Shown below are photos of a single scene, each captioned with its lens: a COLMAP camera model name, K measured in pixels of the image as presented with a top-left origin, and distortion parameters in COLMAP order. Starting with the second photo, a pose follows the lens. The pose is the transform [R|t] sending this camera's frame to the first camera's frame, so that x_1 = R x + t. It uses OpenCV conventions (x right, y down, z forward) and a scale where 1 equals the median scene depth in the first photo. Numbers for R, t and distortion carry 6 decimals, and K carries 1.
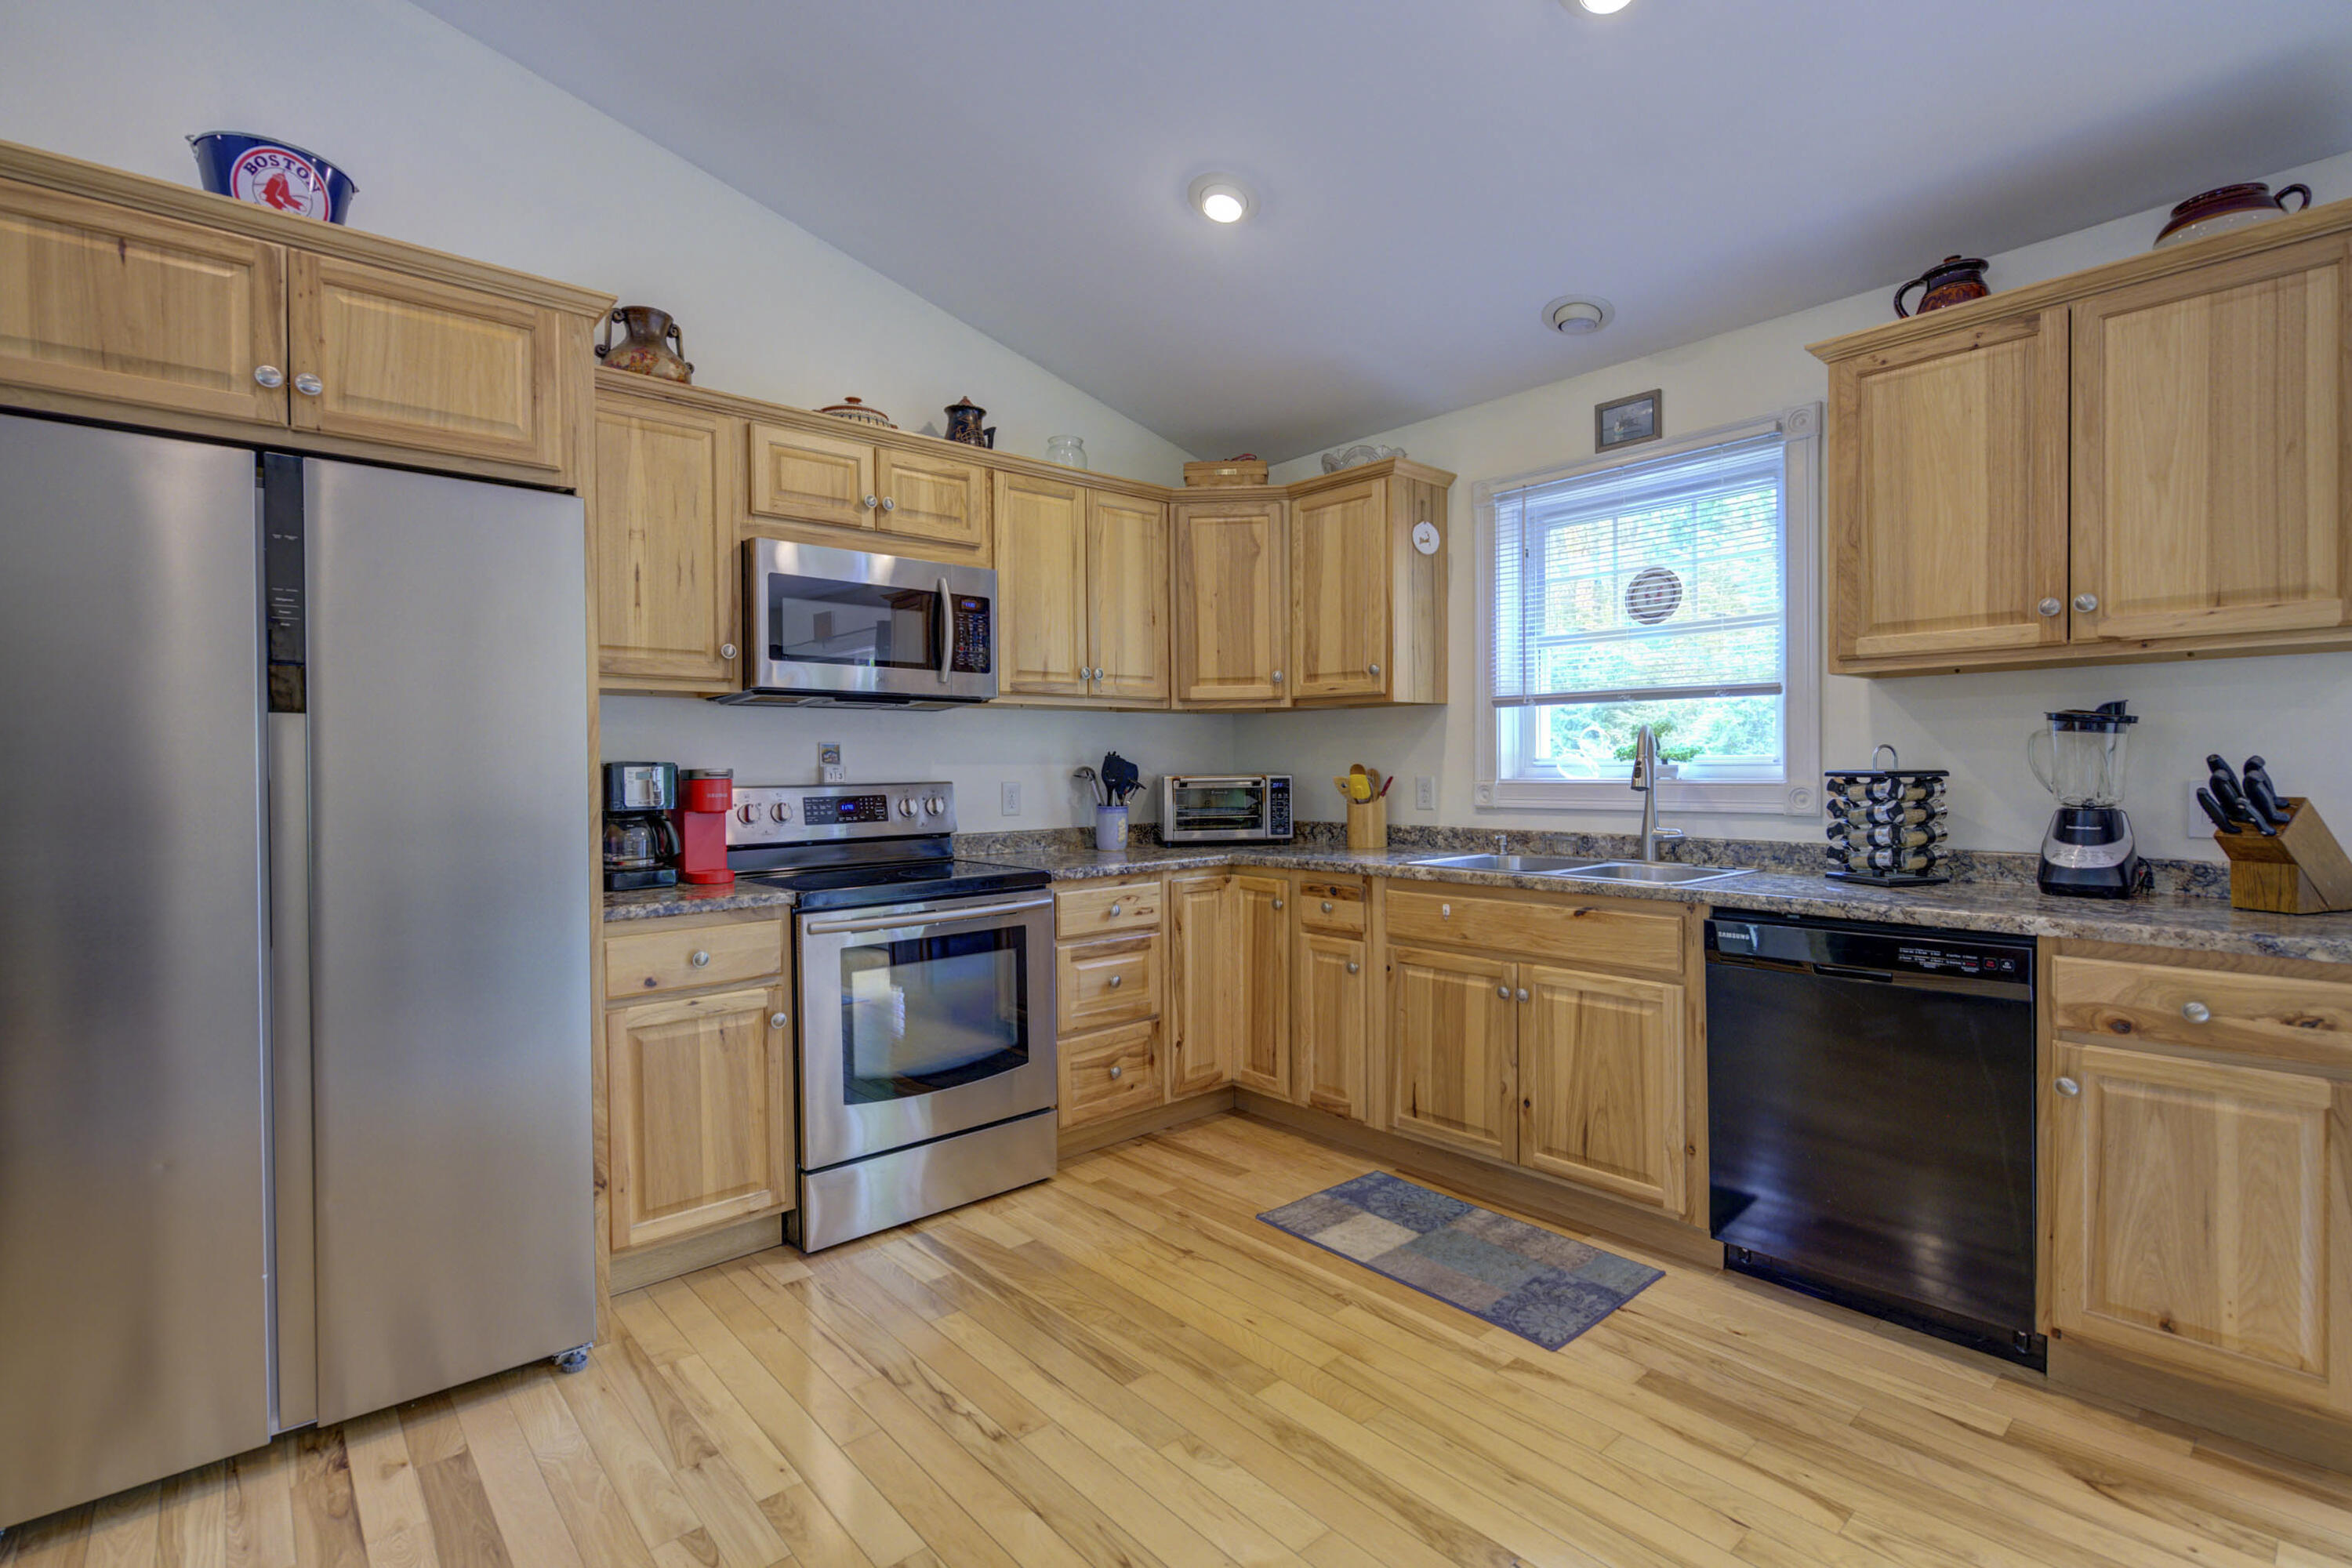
lens RADIAL K [[1082.9, 0, 1175.3], [0, 1082.9, 780.9], [0, 0, 1]] dist [-0.003048, -0.000717]
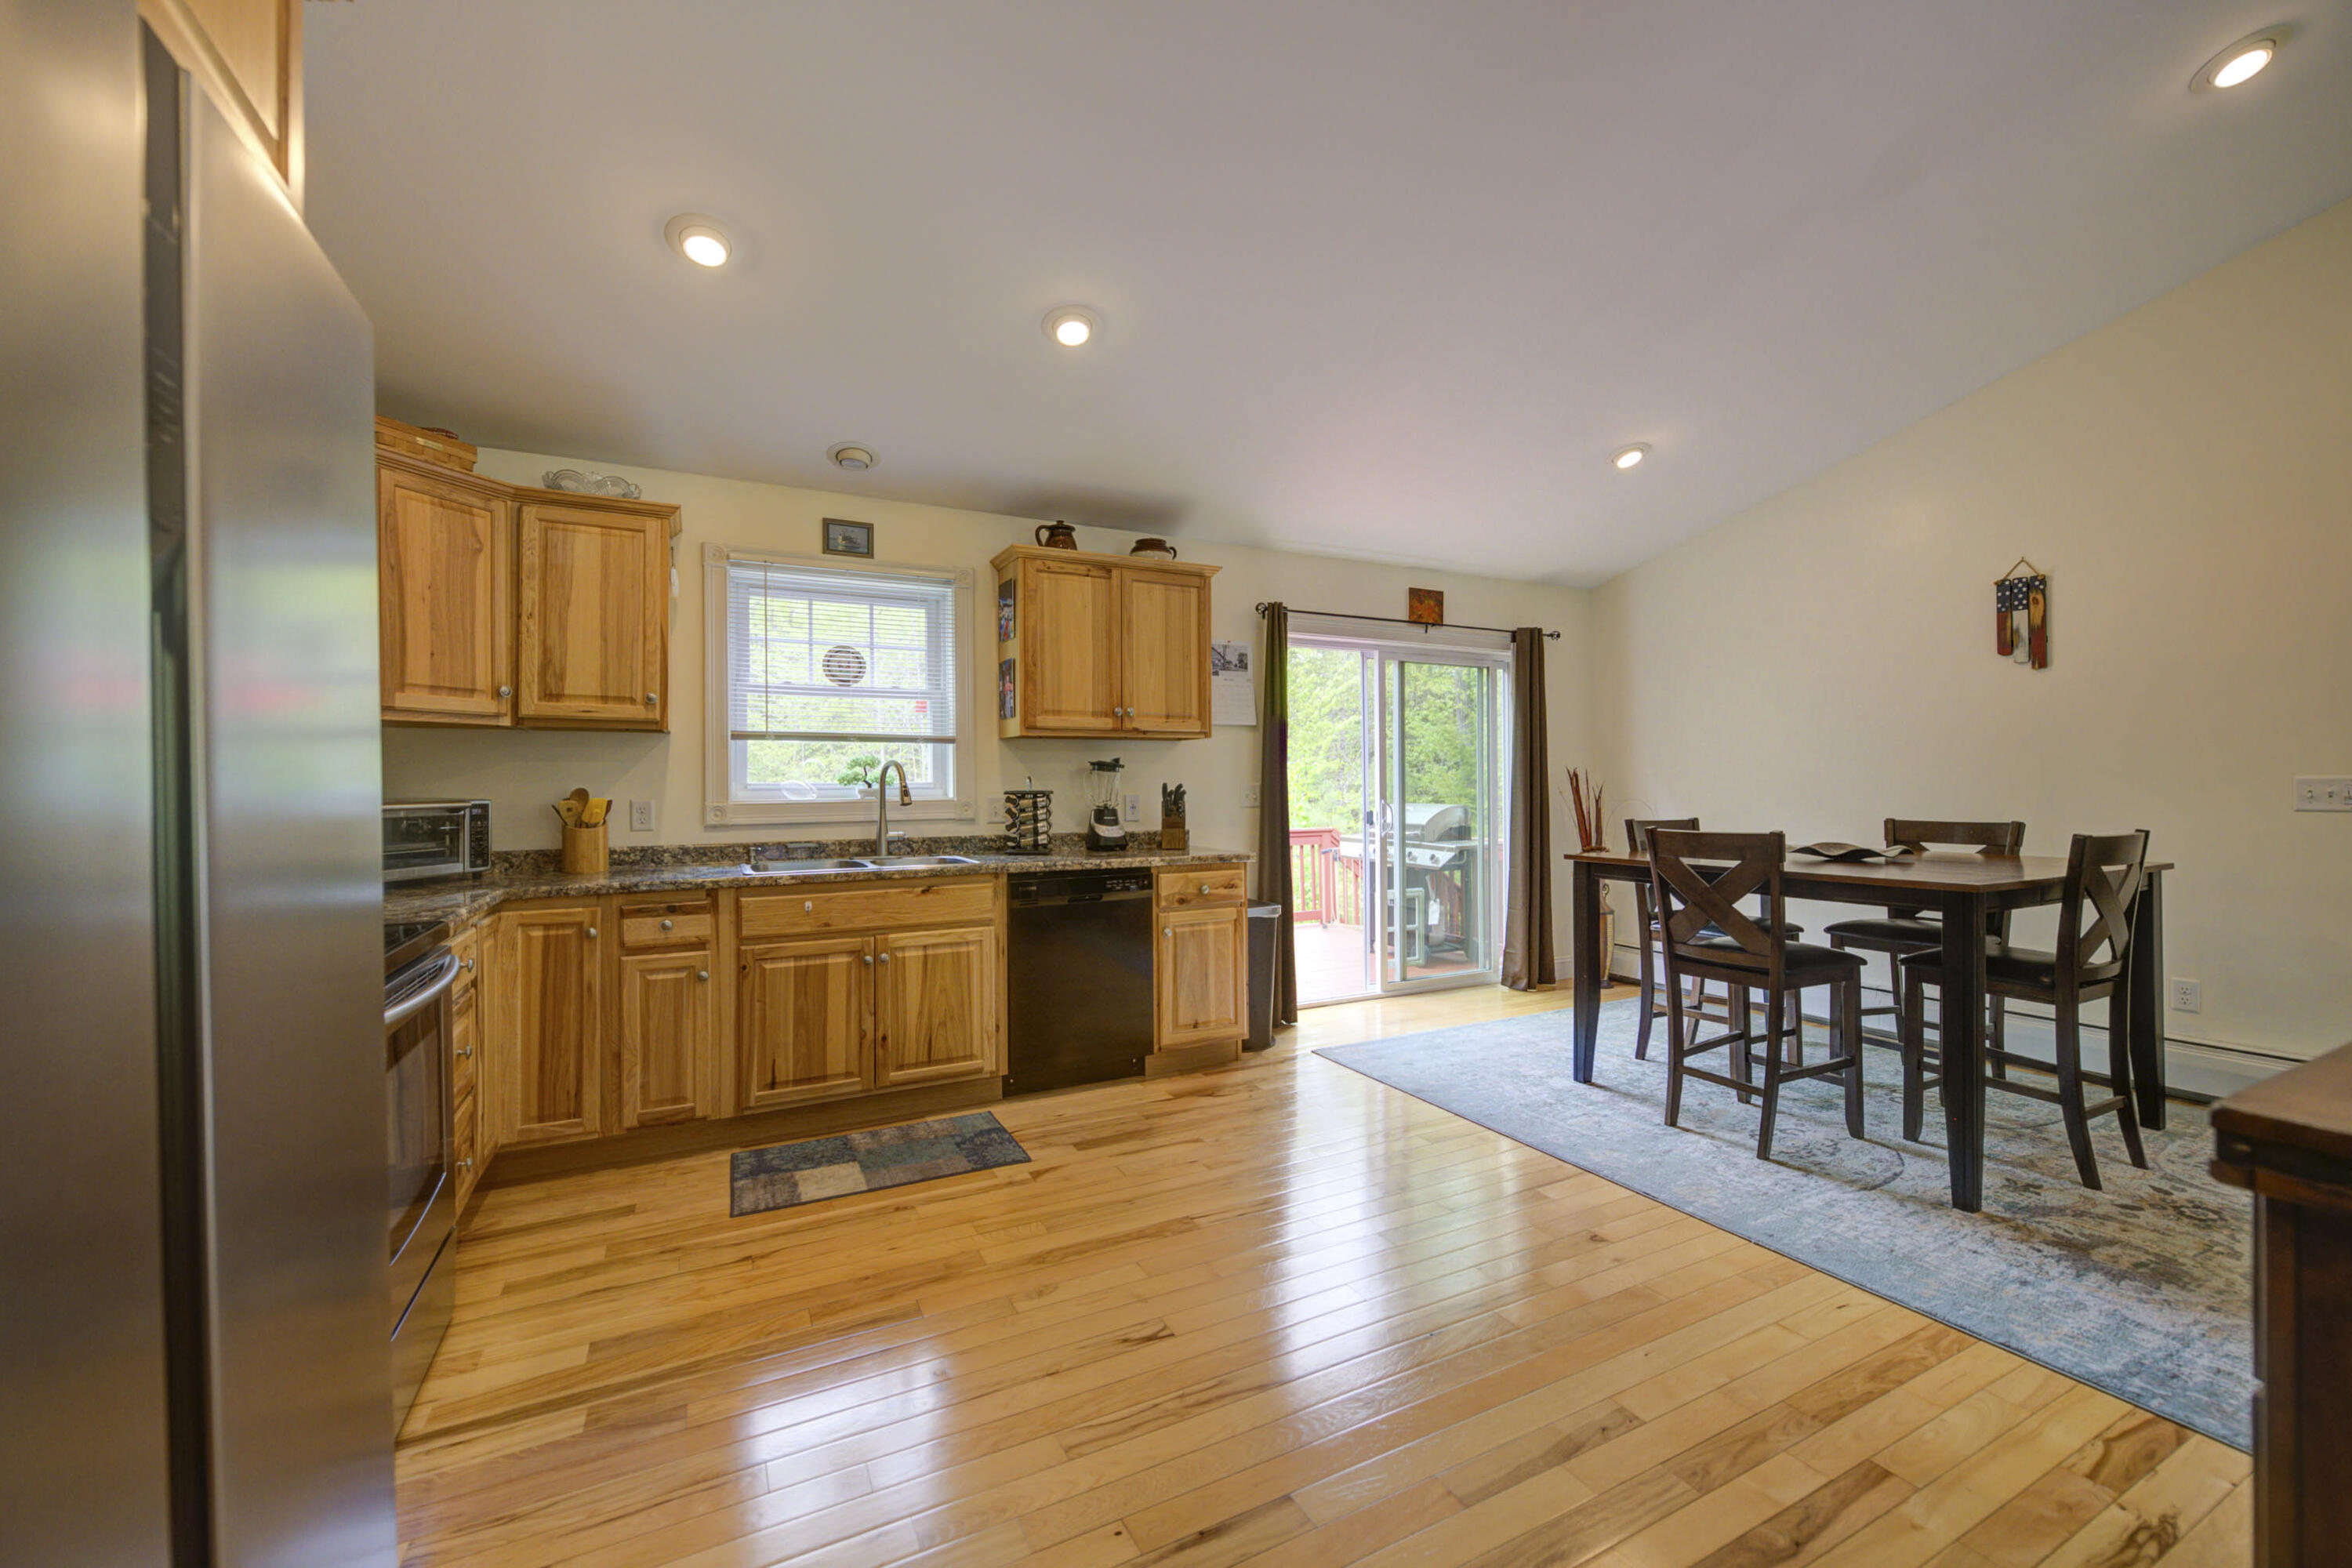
lens RADIAL K [[933.4, 0, 1175.8], [0, 933.4, 783.8], [0, 0, 1]] dist [0.002406, -0.002708]
pose [[0.244991, 0.007528, 0.969496, -0.715209], [0.018166, 0.999759, -0.012353, 0.001677], [-0.969355, 0.020638, 0.244795, 0.357471]]
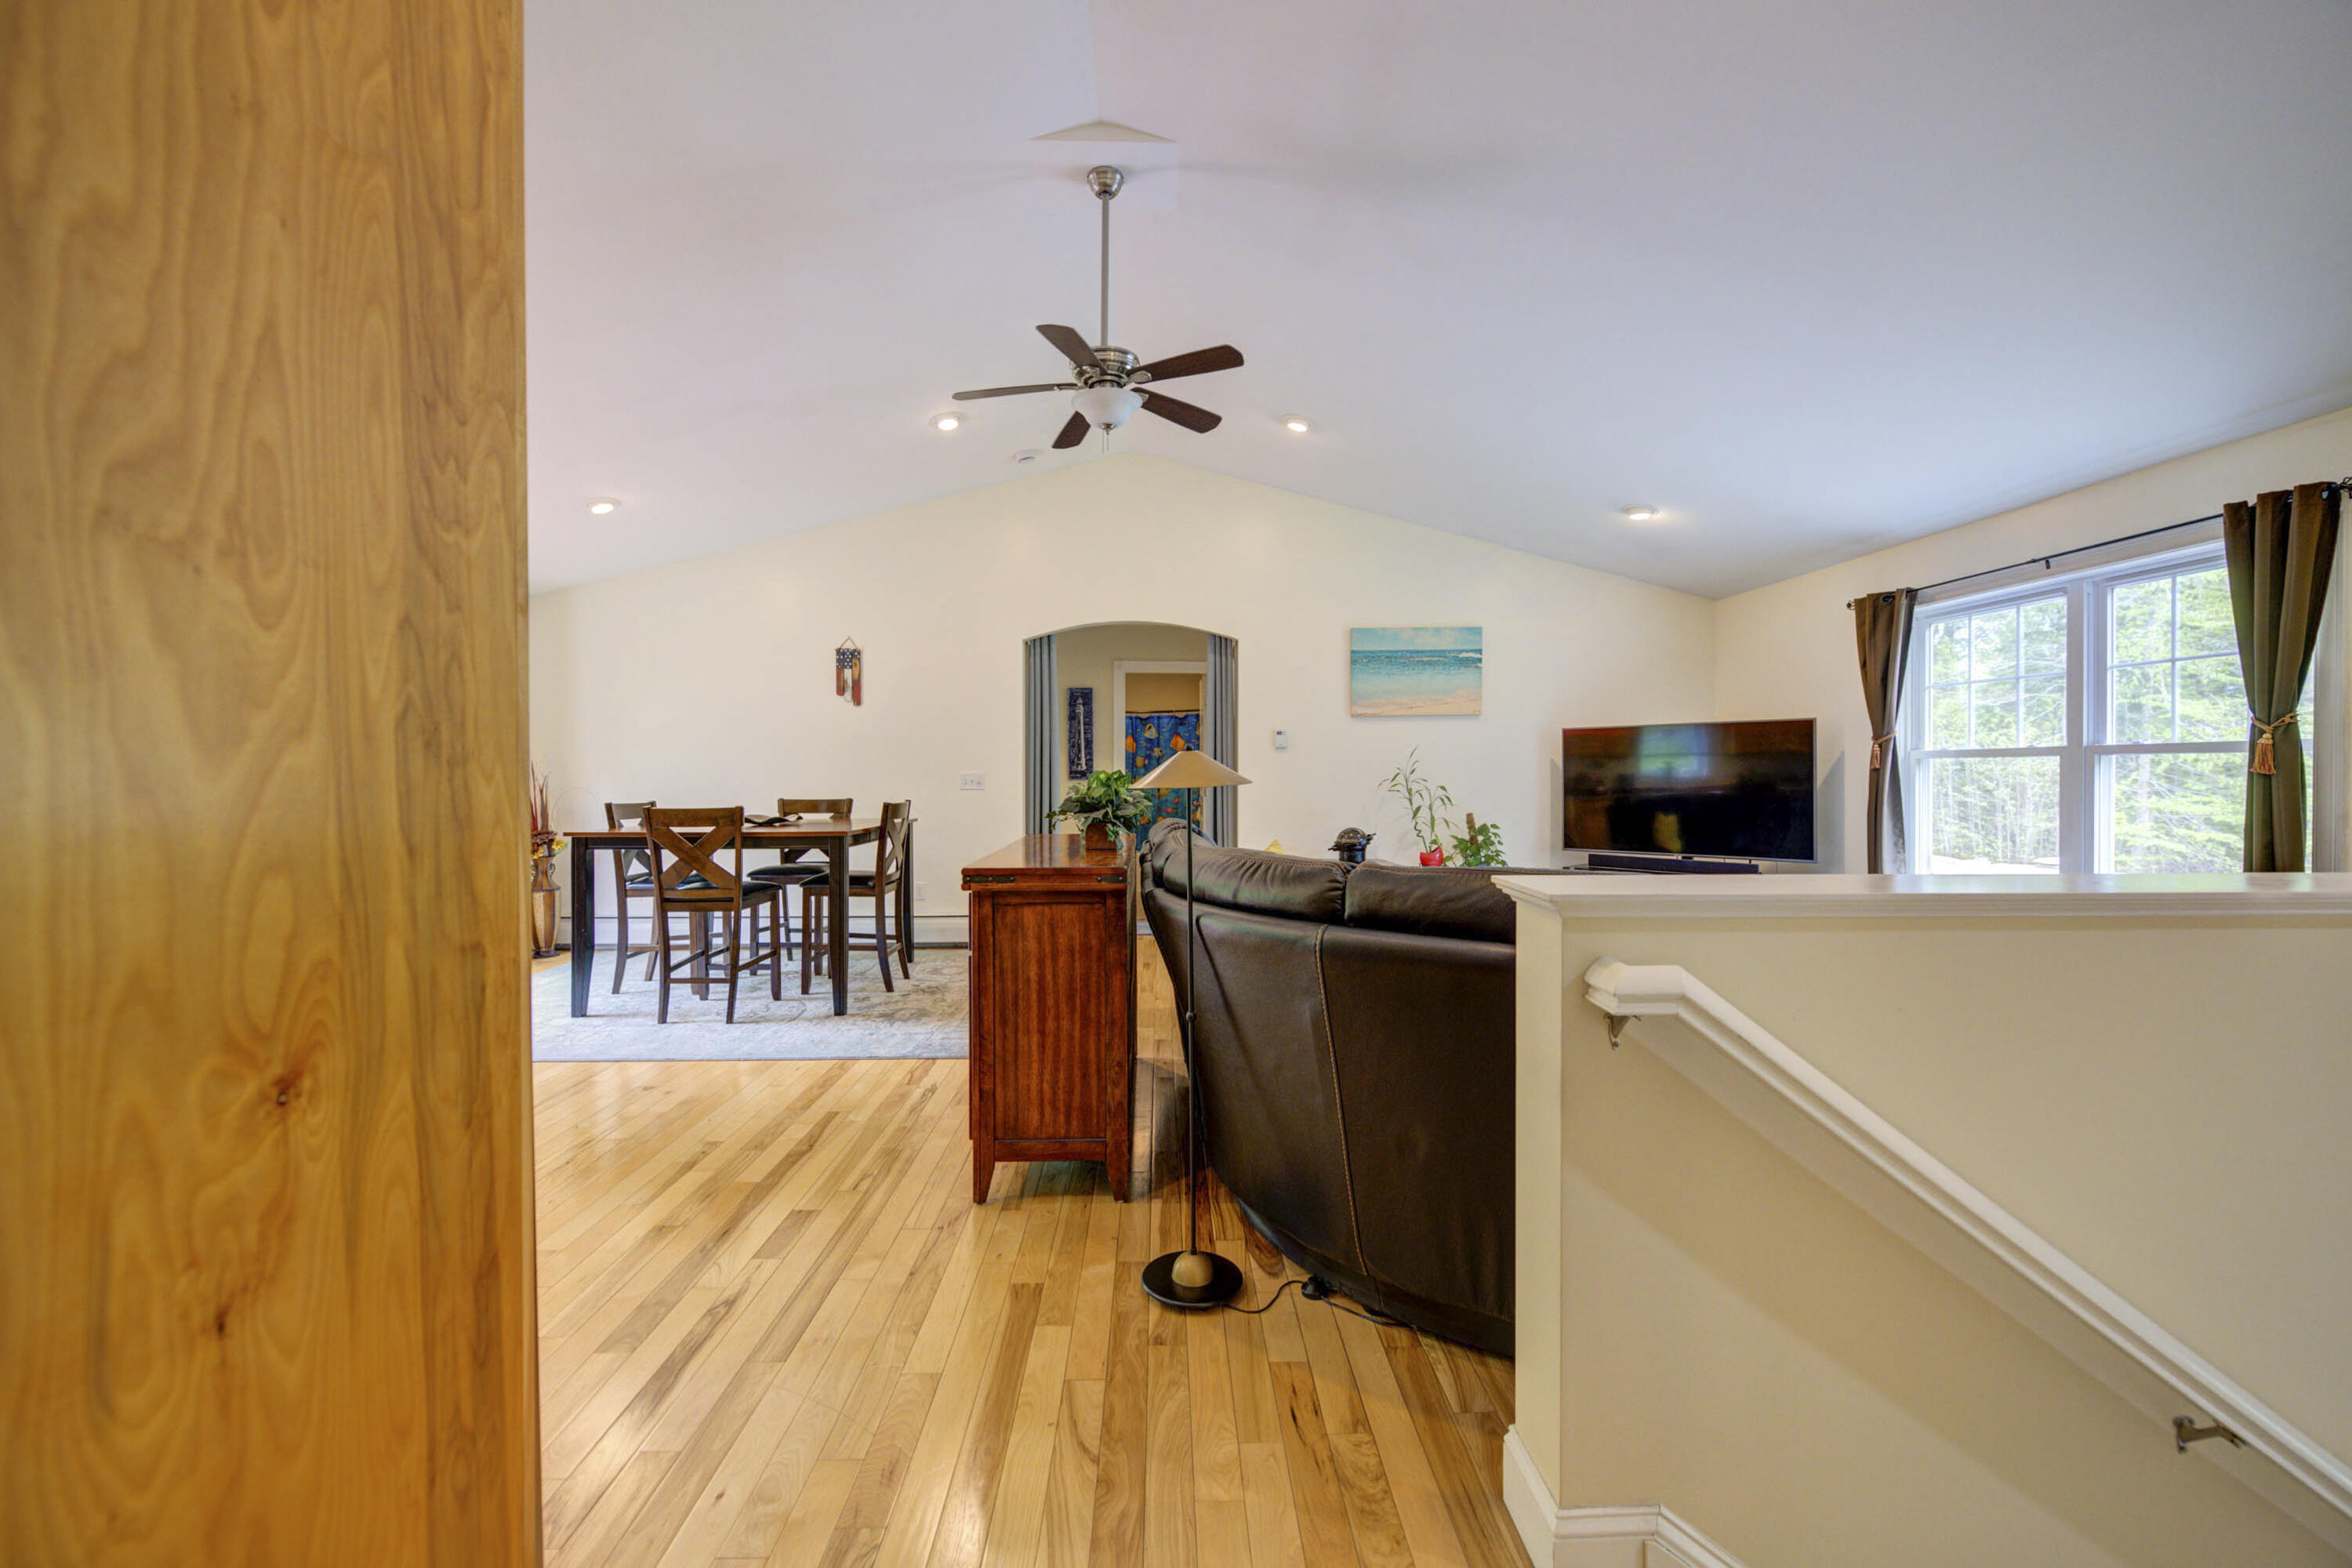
lens RADIAL K [[933.4, 0, 1184.5], [0, 933.4, 777.6], [0, 0, 1]] dist [0.002406, -0.002708]
pose [[-0.768762, 0.005401, 0.639512, -1.131586], [0.015389, 0.999831, 0.010055, 0.002133], [-0.639349, 0.017571, -0.768716, 0.694746]]
